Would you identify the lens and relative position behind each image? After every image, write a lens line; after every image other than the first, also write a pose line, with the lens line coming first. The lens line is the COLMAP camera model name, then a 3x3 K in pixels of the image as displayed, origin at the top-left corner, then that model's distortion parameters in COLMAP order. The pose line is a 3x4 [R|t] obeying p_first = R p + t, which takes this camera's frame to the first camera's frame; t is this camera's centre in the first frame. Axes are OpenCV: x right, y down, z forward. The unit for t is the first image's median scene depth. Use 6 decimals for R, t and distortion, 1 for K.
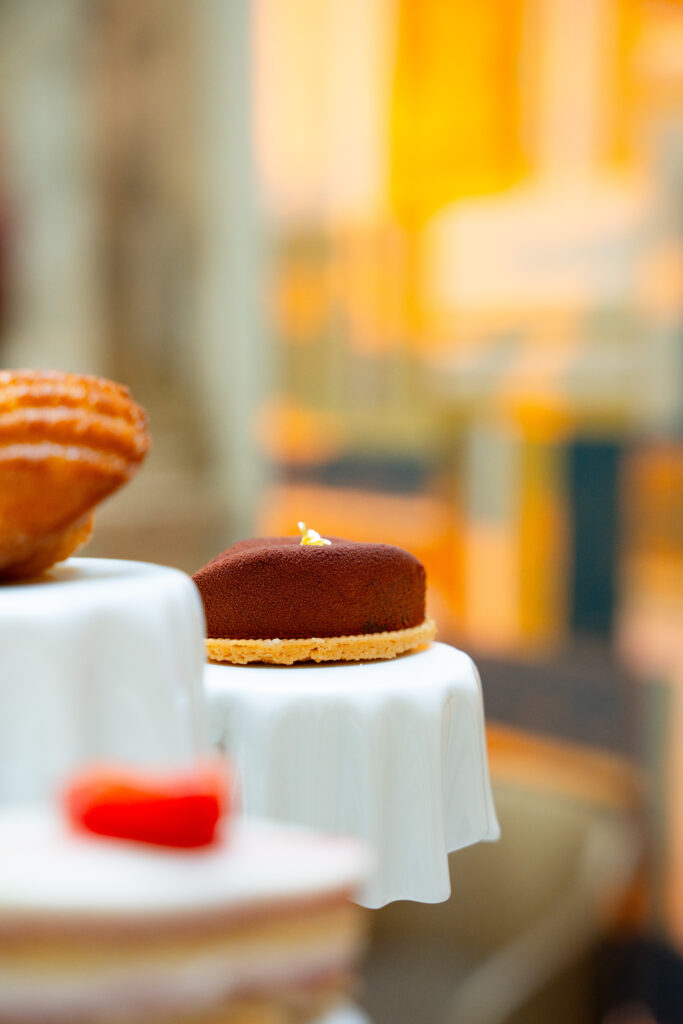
lens RADIAL K [[1584.2, 0, 345.3], [0, 1584.2, 513.4], [0, 0, 1]] dist [-0.014033, 0.000000]
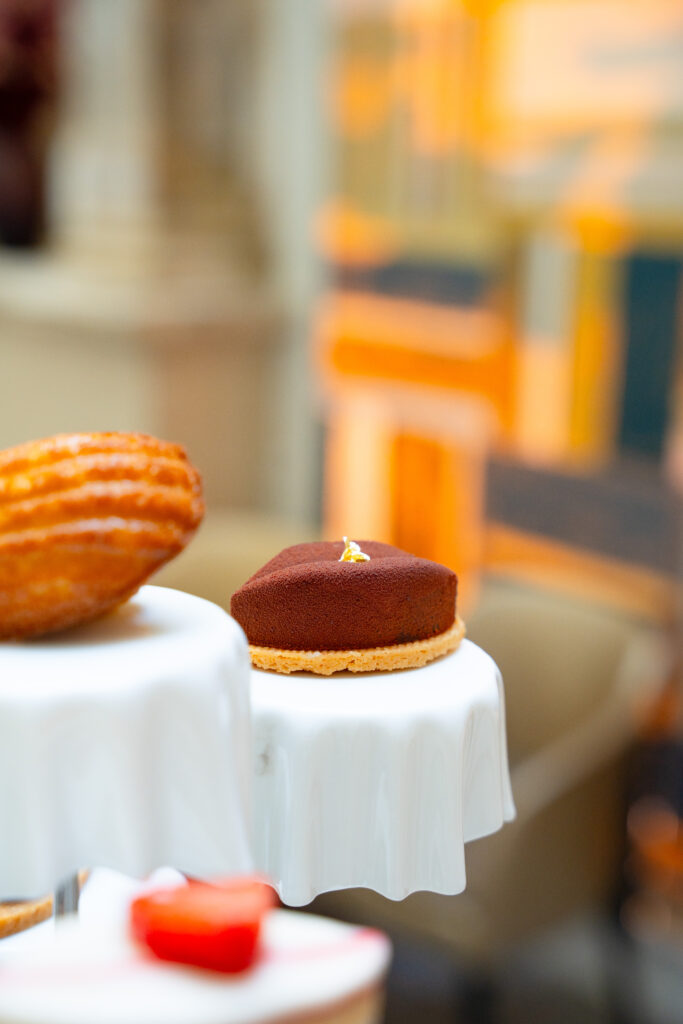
lens RADIAL K [[1584.2, 0, 338.1], [0, 1584.2, 510.1], [0, 0, 1]] dist [-0.014033, 0.000000]
pose [[0.998796, 0.032060, -0.037139, 0.008661], [-0.026142, 0.988322, 0.150119, -0.183221], [0.041518, -0.148967, 0.987970, -0.073730]]
